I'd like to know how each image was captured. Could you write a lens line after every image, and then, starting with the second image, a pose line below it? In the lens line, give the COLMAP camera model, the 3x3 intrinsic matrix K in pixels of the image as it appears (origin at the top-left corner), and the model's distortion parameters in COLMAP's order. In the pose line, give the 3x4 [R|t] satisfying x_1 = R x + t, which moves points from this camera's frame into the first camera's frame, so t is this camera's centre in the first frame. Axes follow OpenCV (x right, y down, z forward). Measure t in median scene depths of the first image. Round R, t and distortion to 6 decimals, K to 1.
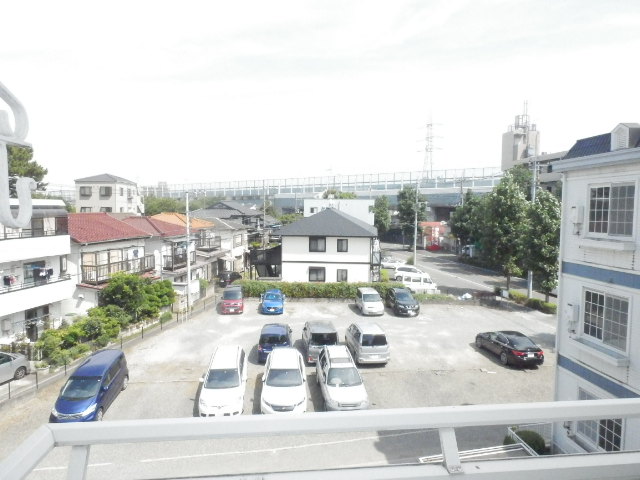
lens RADIAL K [[442.5, 0, 322.7], [0, 442.5, 241.4], [0, 0, 1]] dist [-0.017294, 0.002865]
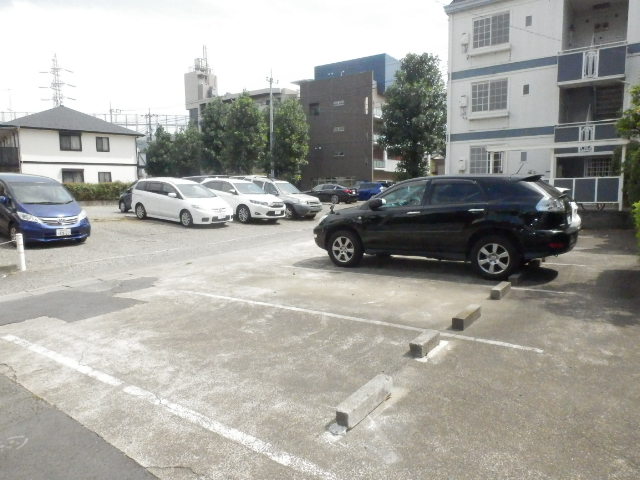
lens RADIAL K [[442.5, 0, 322.7], [0, 442.5, 241.4], [0, 0, 1]] dist [-0.017294, 0.002865]
pose [[0.657209, -0.105191, 0.746332, -0.876072], [0.074659, 0.994429, 0.074415, 0.433985], [-0.750001, 0.006814, 0.661401, 0.271841]]
